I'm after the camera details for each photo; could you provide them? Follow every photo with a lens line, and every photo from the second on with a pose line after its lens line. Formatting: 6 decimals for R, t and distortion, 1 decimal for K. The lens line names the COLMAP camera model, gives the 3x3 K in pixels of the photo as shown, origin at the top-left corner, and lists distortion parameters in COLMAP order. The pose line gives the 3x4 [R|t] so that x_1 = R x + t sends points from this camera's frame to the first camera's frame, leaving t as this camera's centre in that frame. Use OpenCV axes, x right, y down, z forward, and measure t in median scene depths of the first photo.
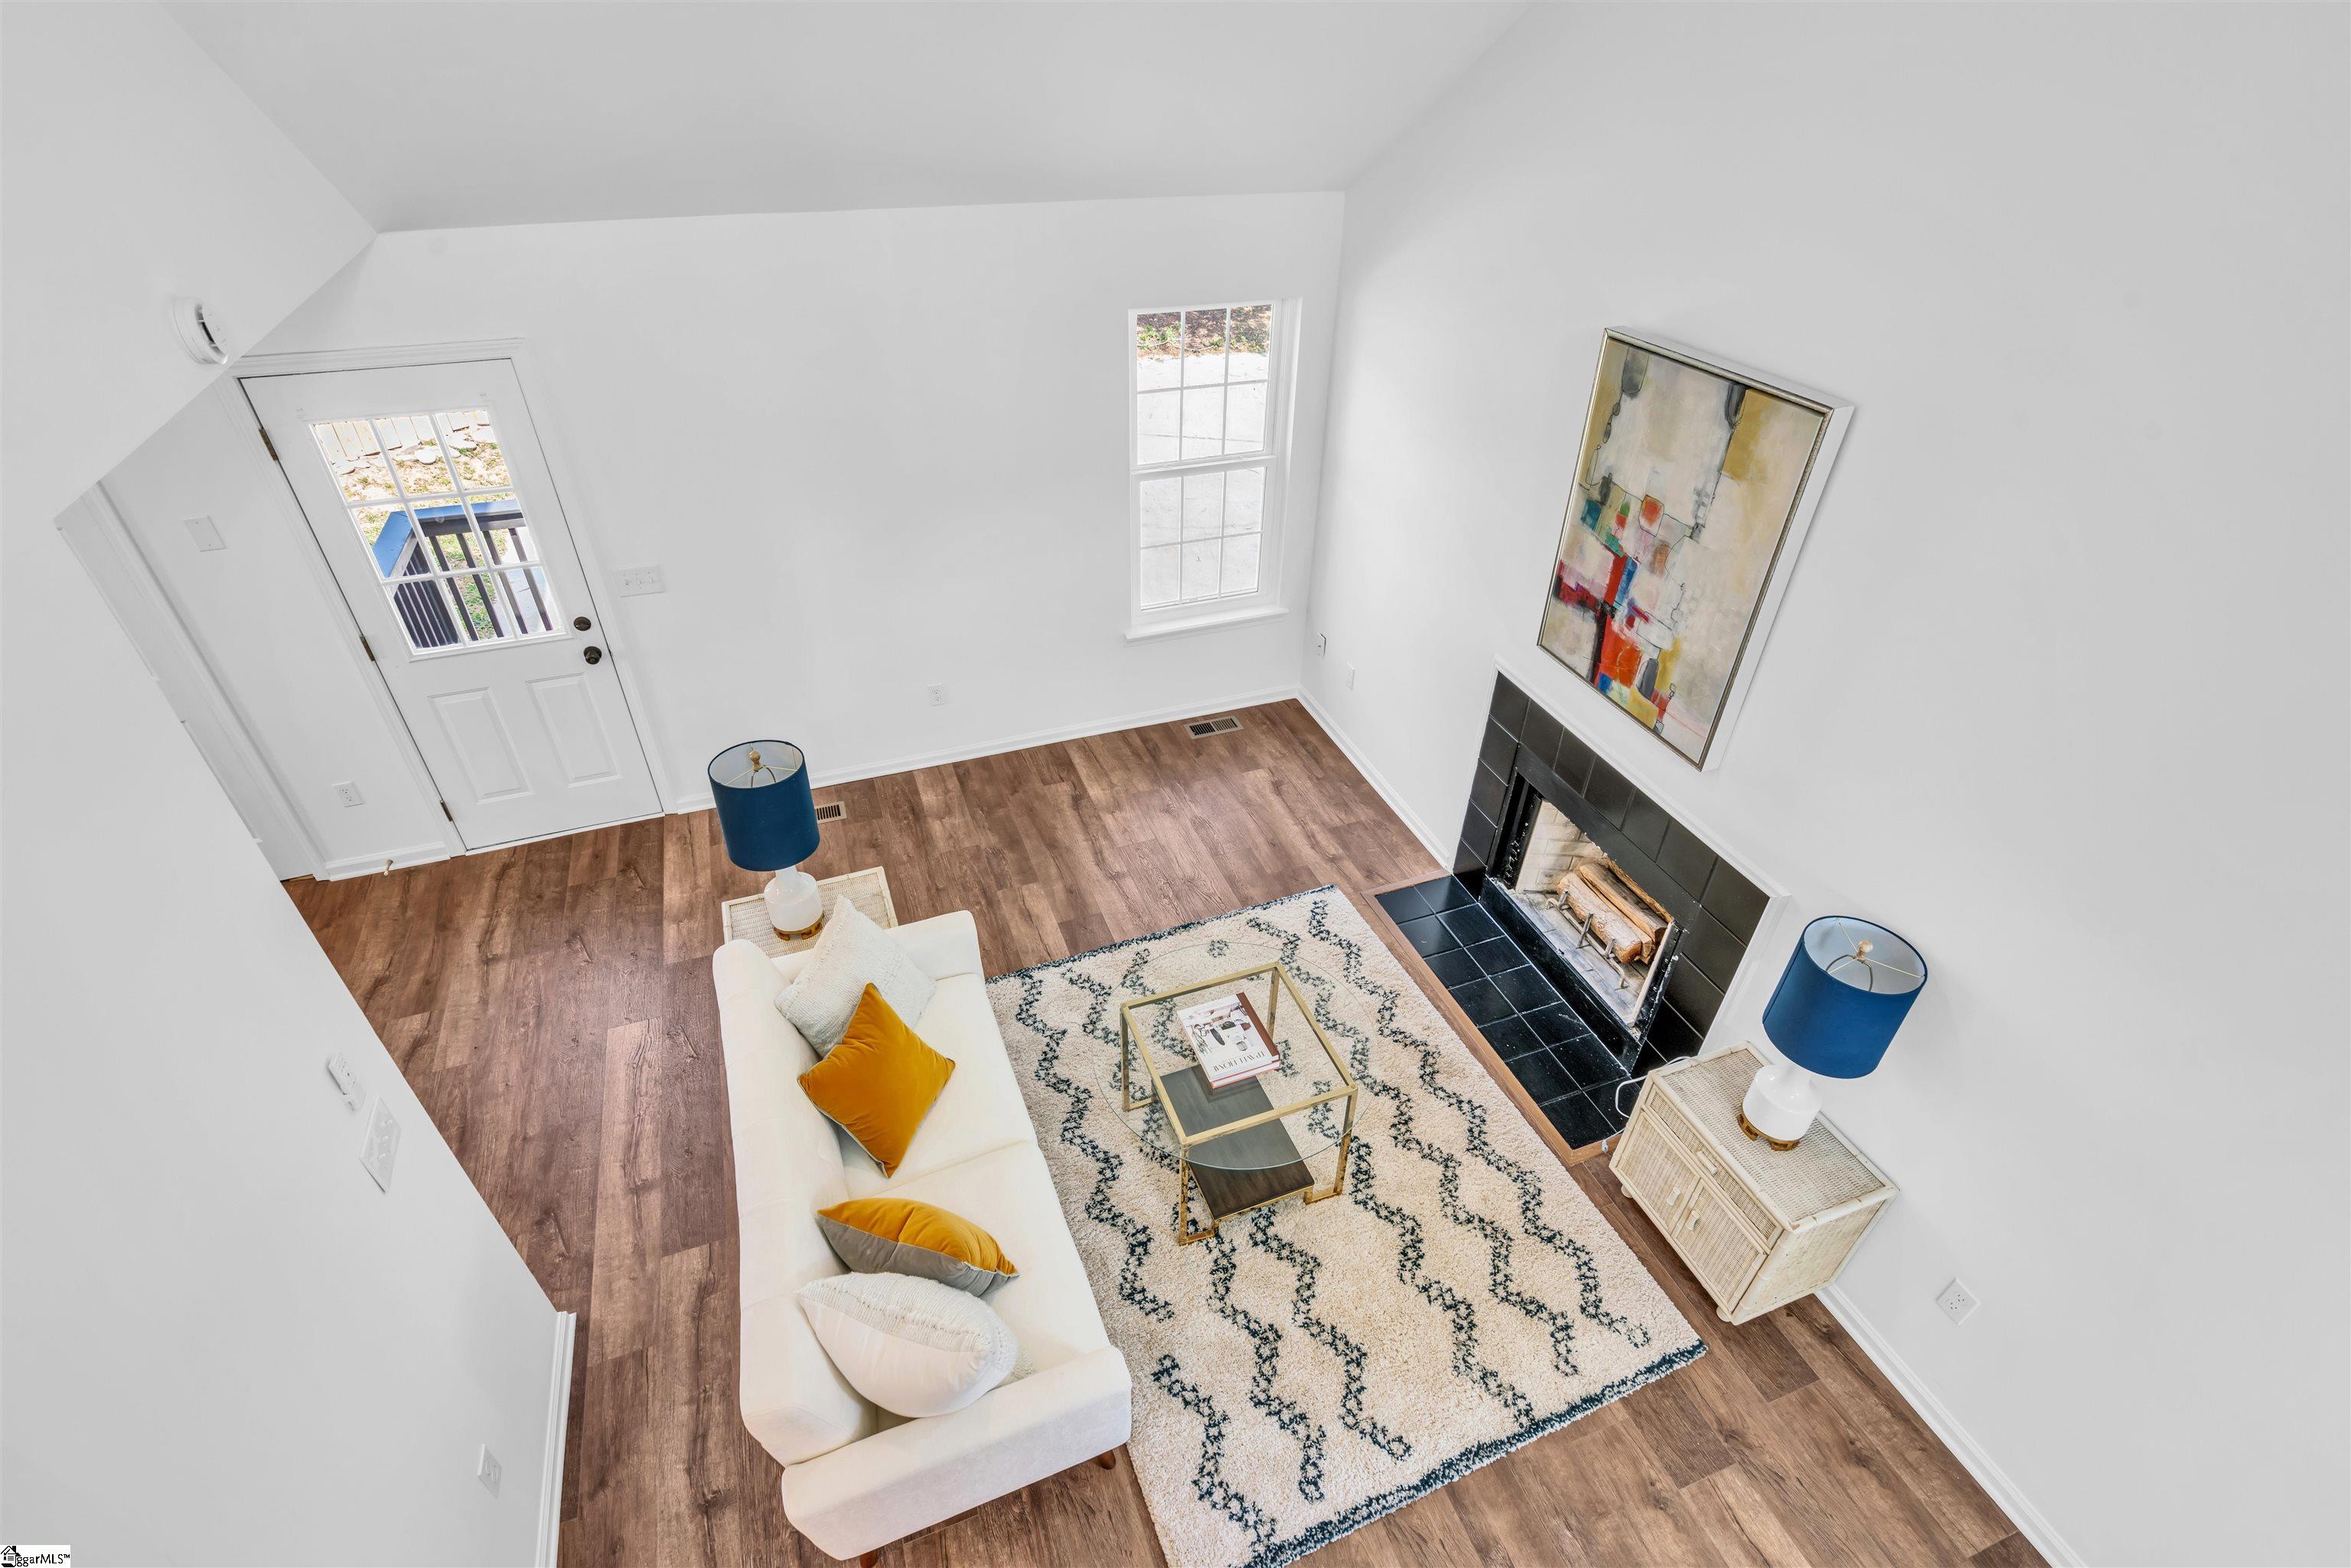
lens RADIAL K [[1076.2, 0, 1165.8], [0, 1076.2, 791.7], [0, 0, 1]] dist [-0.003101, 0.001705]
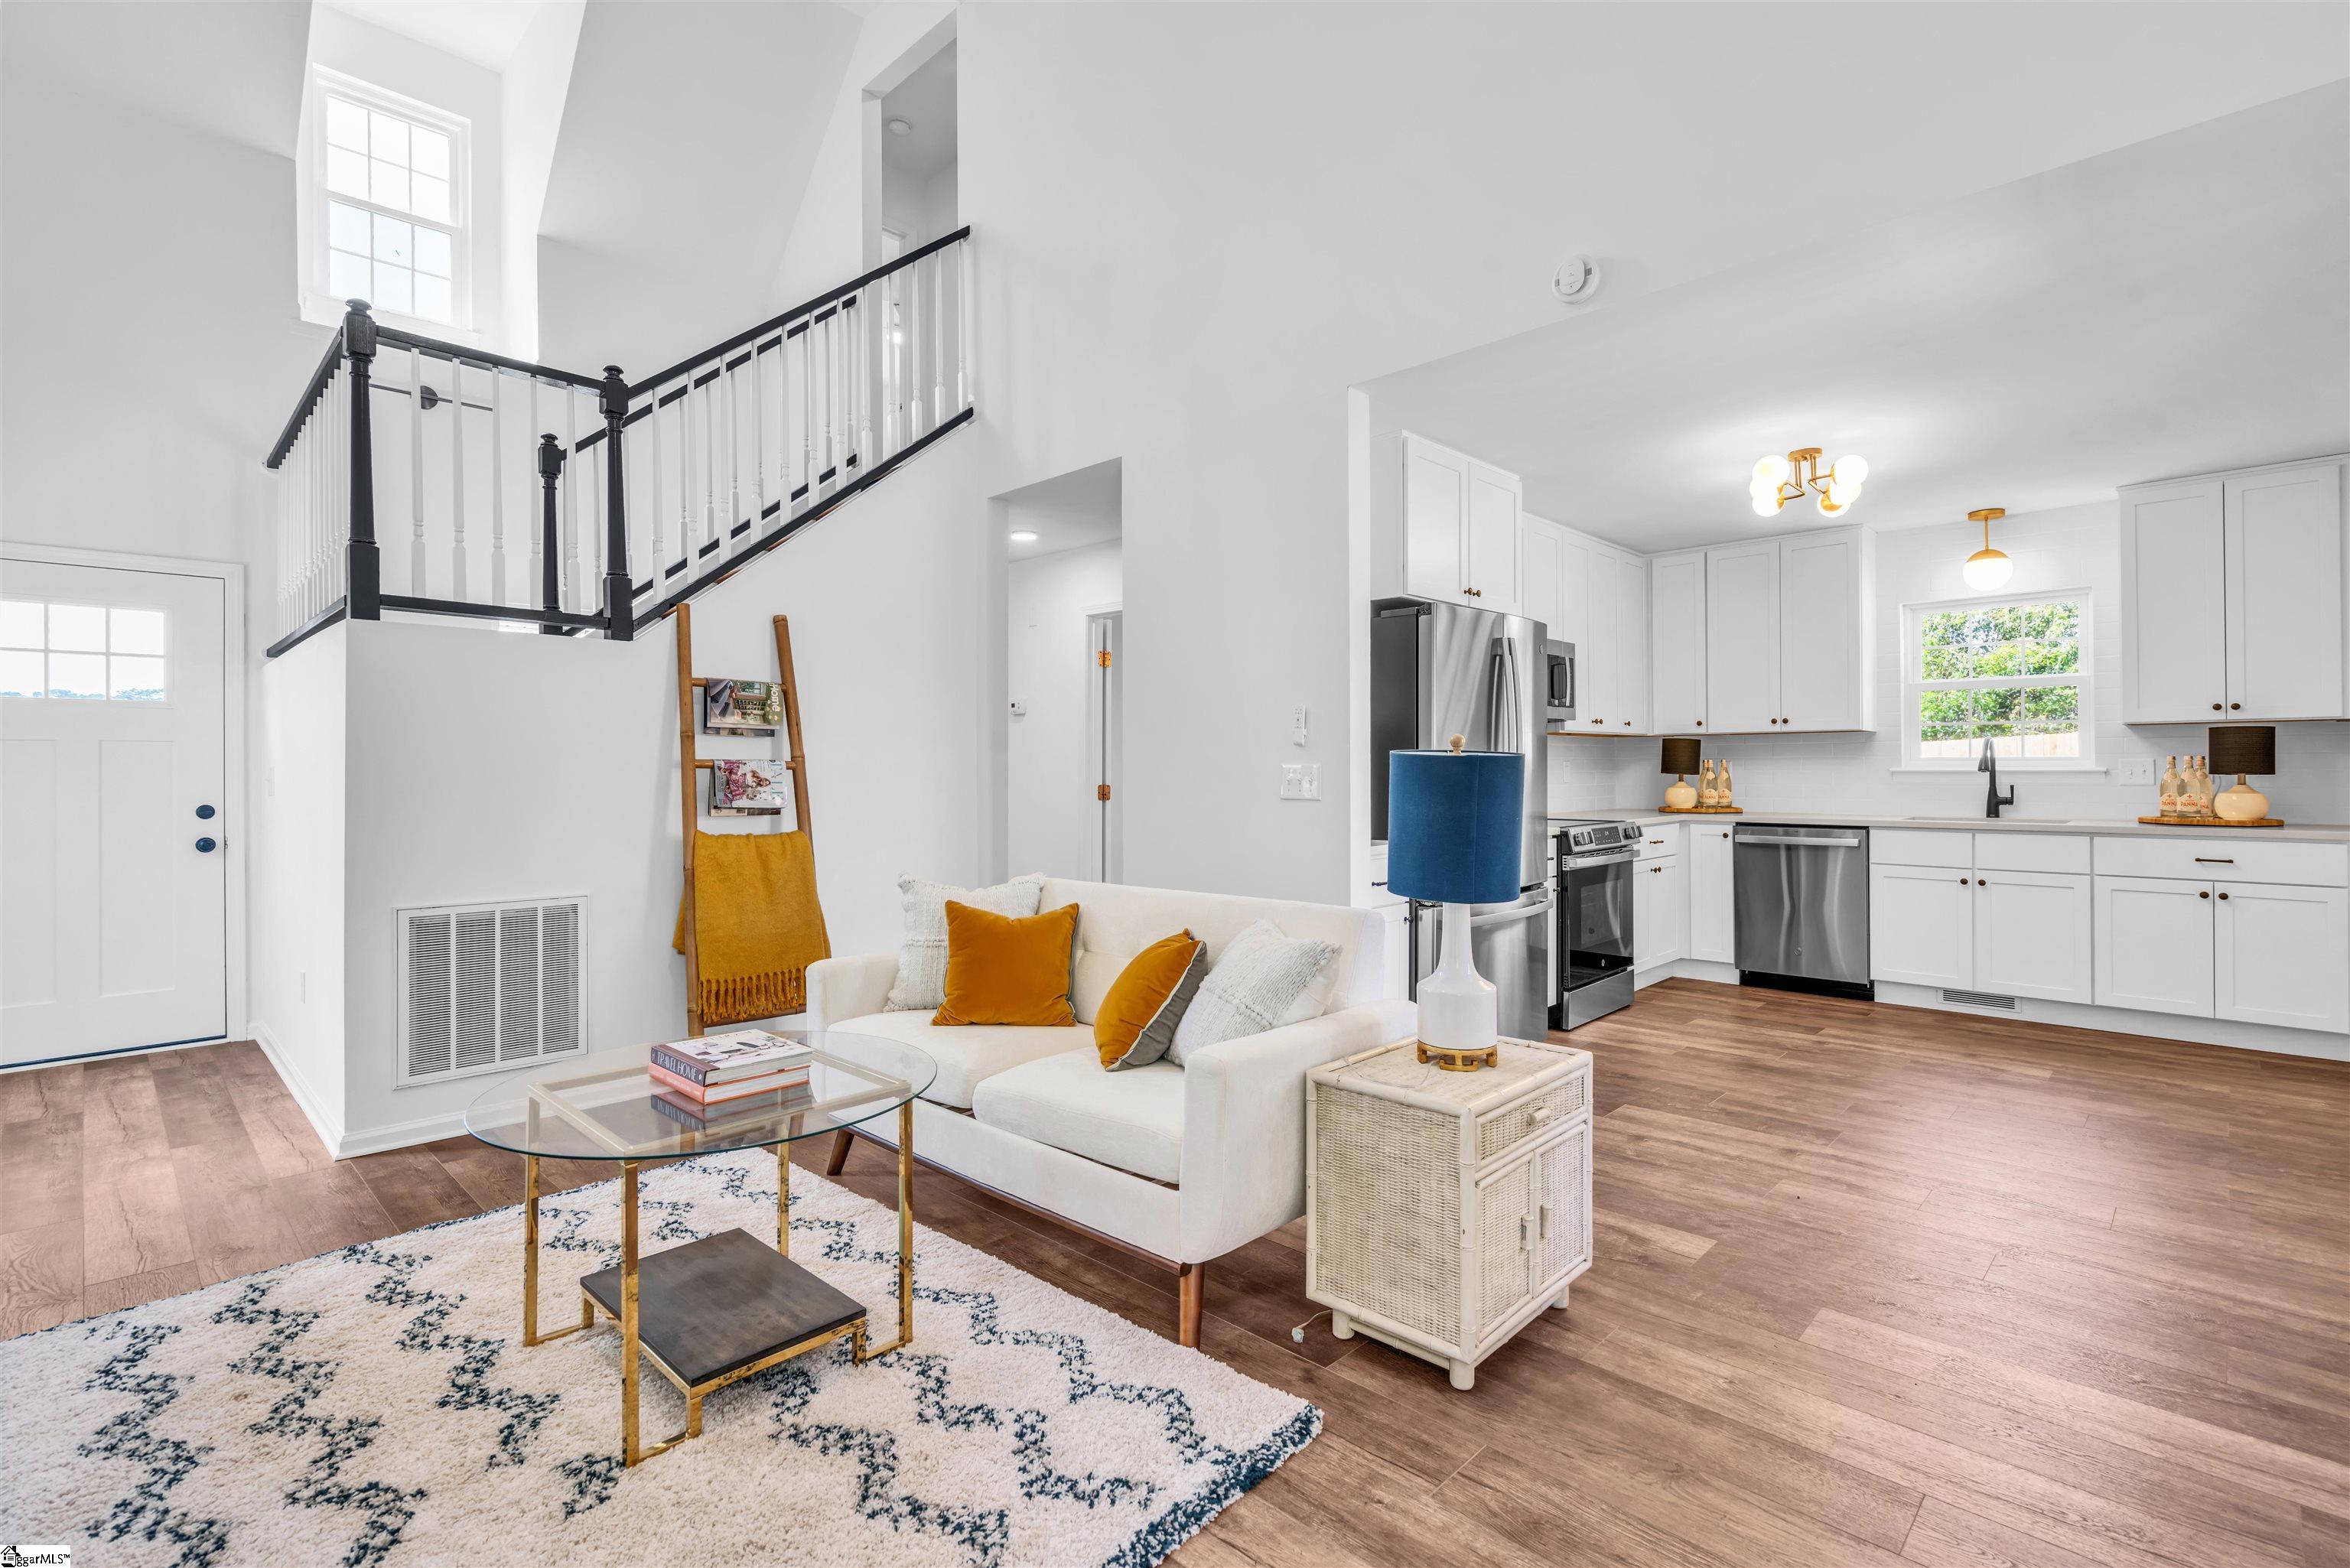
lens RADIAL K [[1075.7, 0, 1173.2], [0, 1075.7, 777.1], [0, 0, 1]] dist [-0.003101, 0.001705]
pose [[-0.902780, -0.008553, -0.430017, 0.100675], [-0.261919, 0.803969, 0.533884, -0.355701], [0.341154, 0.594610, -0.728048, 1.500083]]
